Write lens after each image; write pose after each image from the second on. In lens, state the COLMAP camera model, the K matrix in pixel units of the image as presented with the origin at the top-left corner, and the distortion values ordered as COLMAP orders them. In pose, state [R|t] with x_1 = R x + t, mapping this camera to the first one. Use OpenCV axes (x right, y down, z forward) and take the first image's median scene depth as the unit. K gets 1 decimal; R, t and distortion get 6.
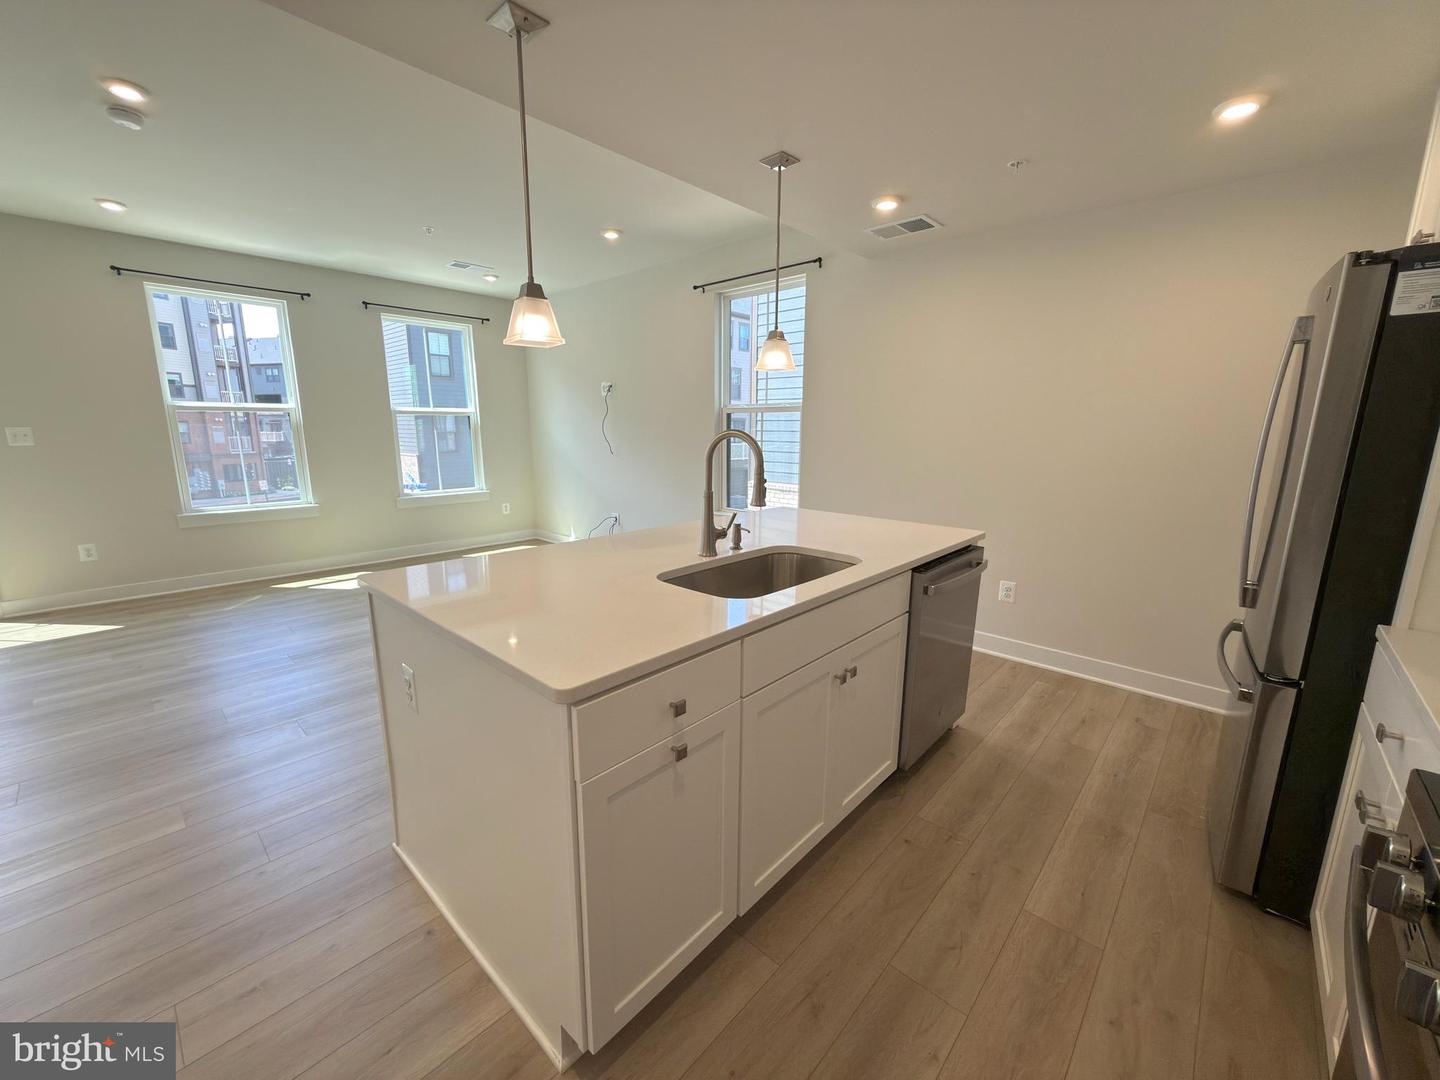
lens RADIAL K [[574.5, 0, 716.0], [0, 574.5, 535.6], [0, 0, 1]] dist [0.002043, 0.000318]
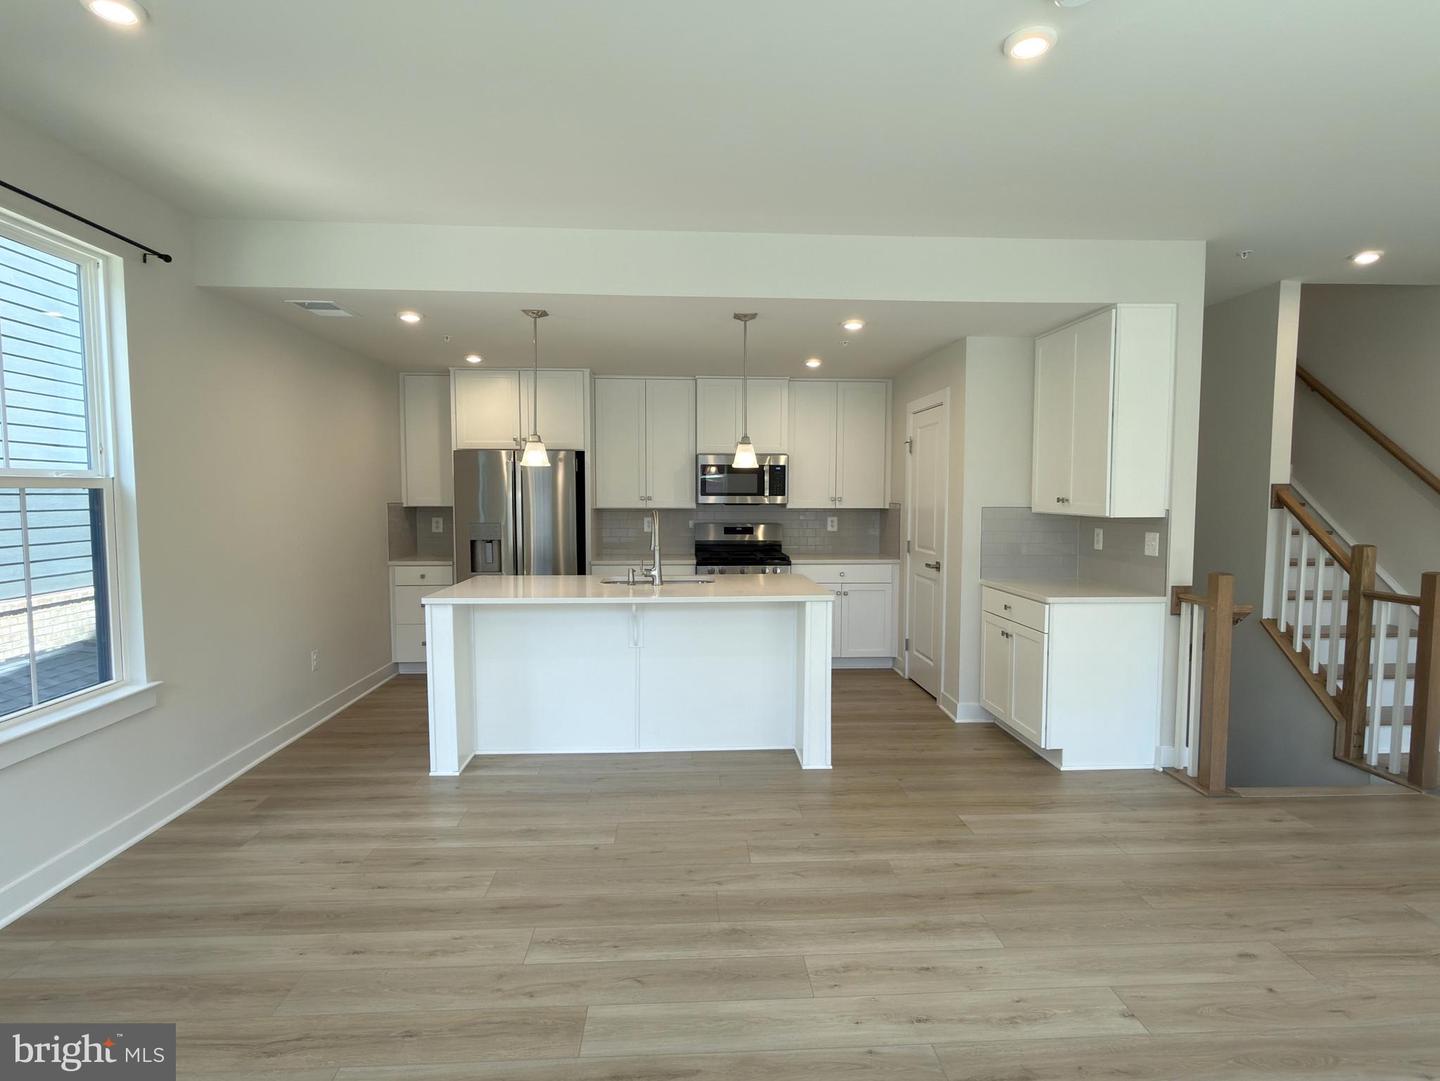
lens RADIAL K [[761.1, 0, 710.2], [0, 761.1, 538.3], [0, 0, 1]] dist [0.002059, -0.000550]
pose [[-0.701910, -0.045852, 0.710788, -0.598628], [0.132384, 0.972139, 0.193442, -0.180467], [-0.699855, 0.229876, -0.676284, 0.843011]]
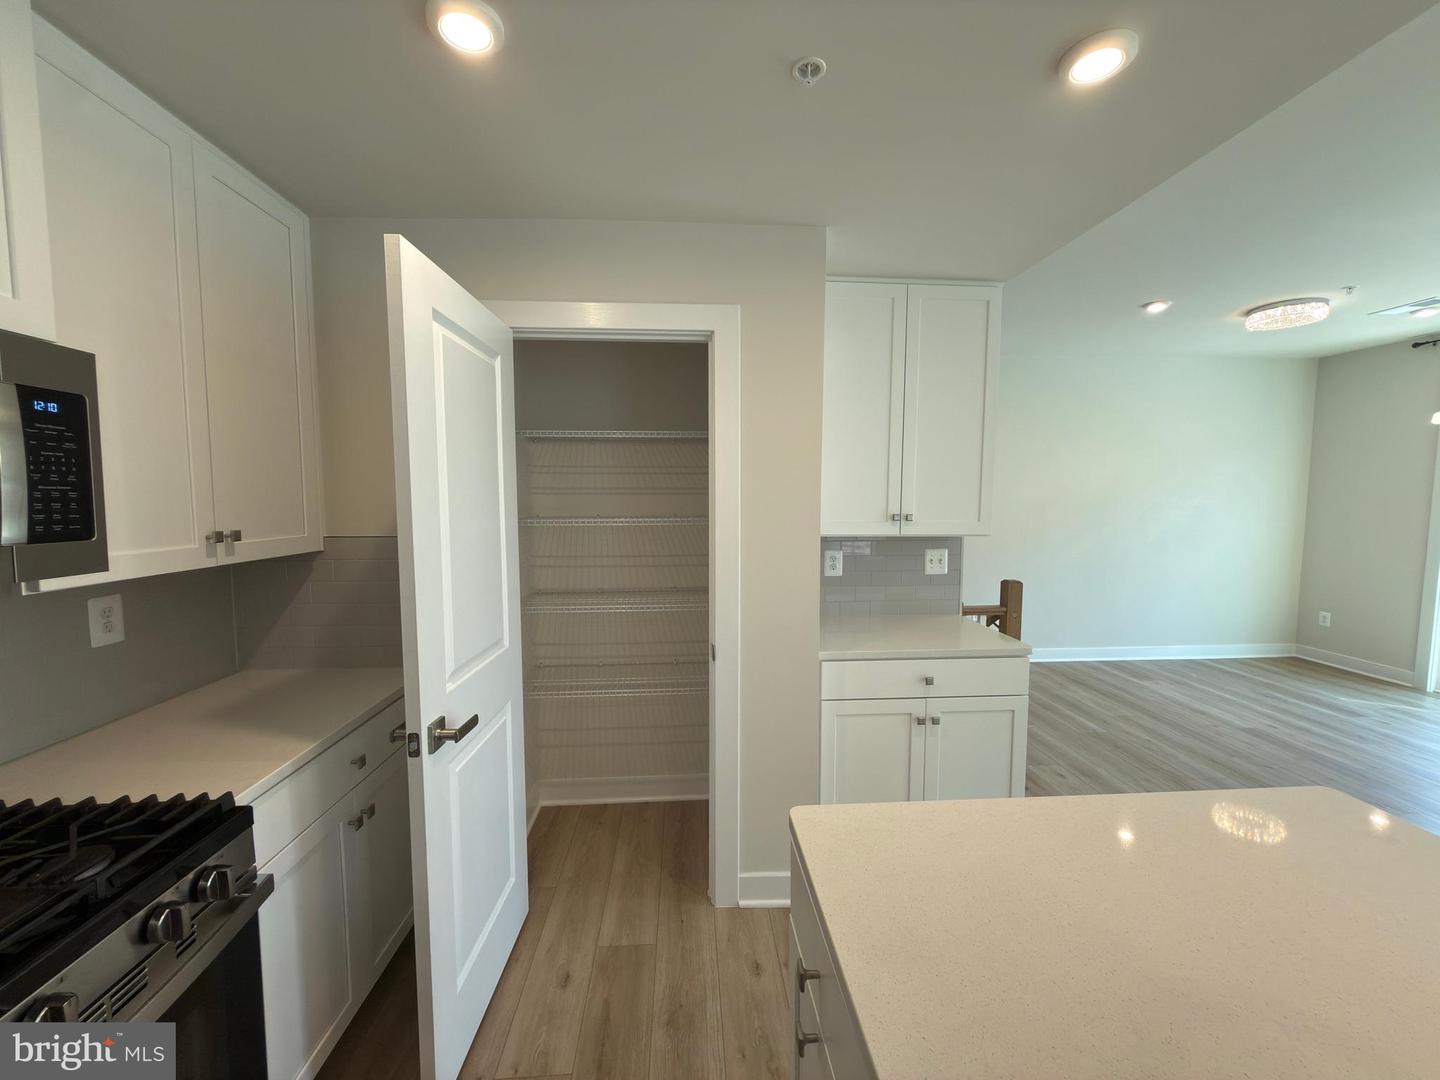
lens RADIAL K [[574.5, 0, 709.3], [0, 574.5, 540.6], [0, 0, 1]] dist [0.002043, 0.000318]
pose [[-0.697585, 0.052506, -0.714575, 0.109617], [-0.138218, 0.968718, 0.206112, -0.075663], [0.703044, 0.242547, -0.668506, 0.262323]]
